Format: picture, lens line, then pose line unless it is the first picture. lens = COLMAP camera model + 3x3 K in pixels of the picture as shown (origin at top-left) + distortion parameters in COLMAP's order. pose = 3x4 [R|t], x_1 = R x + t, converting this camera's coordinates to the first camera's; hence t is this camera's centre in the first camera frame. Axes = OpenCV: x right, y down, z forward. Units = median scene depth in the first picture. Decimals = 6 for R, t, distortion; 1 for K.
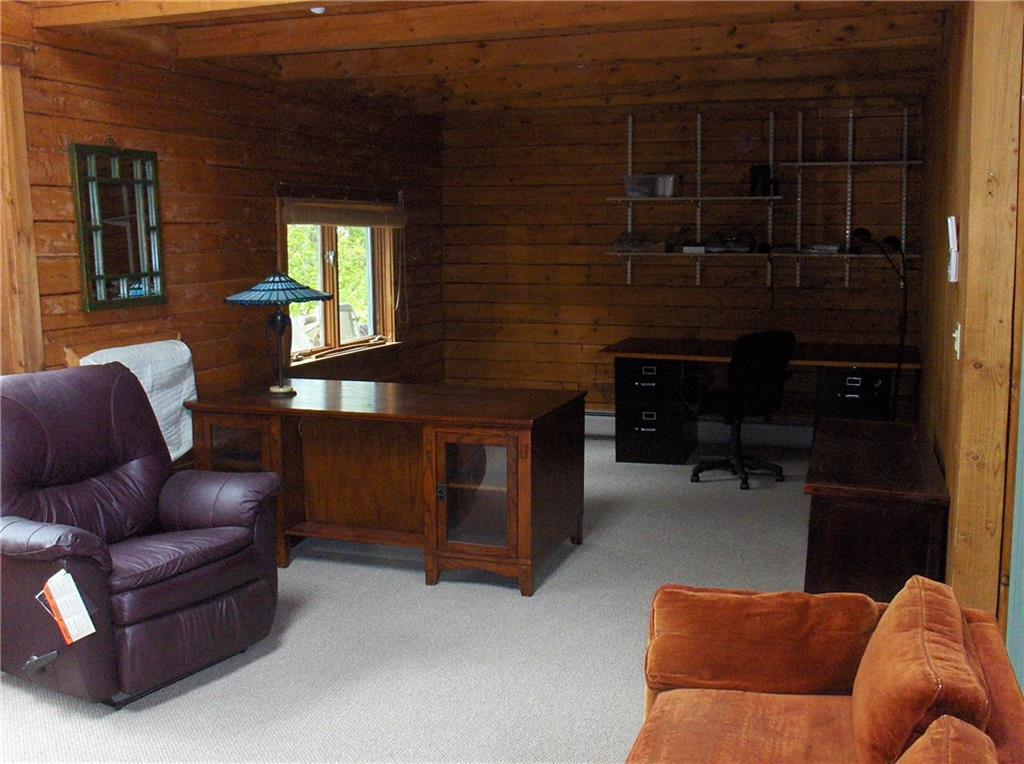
lens RADIAL K [[1097.7, 0, 512.0], [0, 1097.7, 382.0], [0, 0, 1]] dist [-0.101691, 0.005601]
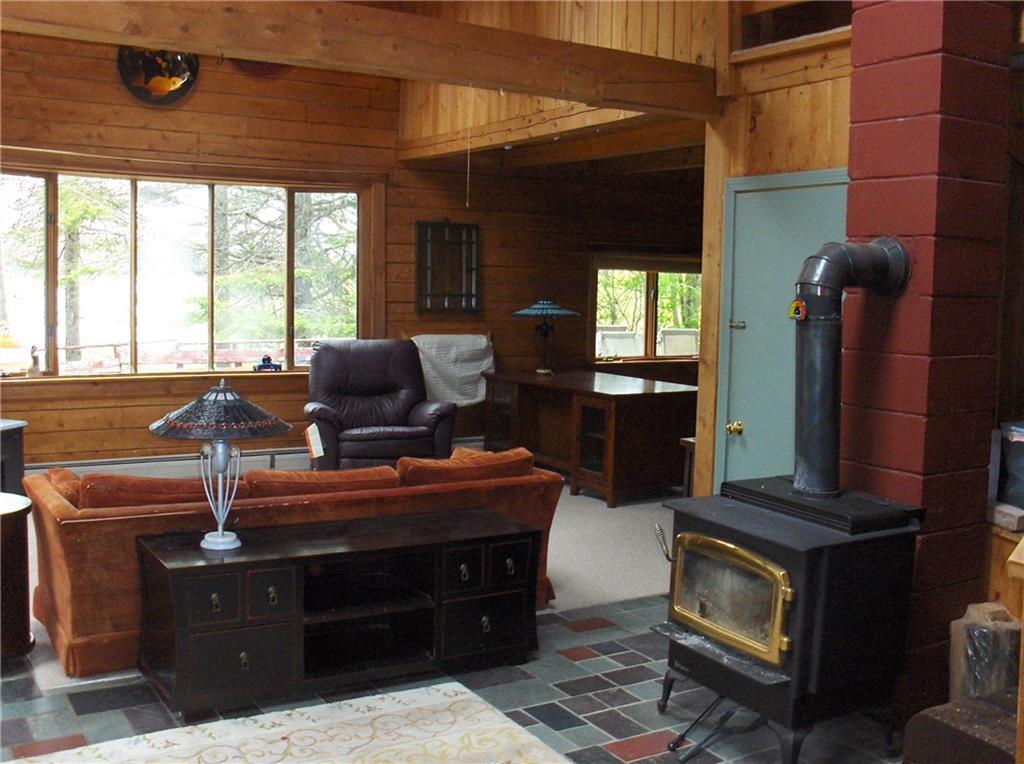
lens RADIAL K [[1097.7, 0, 512.0], [0, 1097.7, 382.0], [0, 0, 1]] dist [-0.101691, 0.005601]
pose [[0.773860, 0.085995, -0.627492, 0.826337], [-0.113478, 0.993533, -0.003789, 0.036307], [0.623108, 0.074139, 0.778614, -0.303552]]
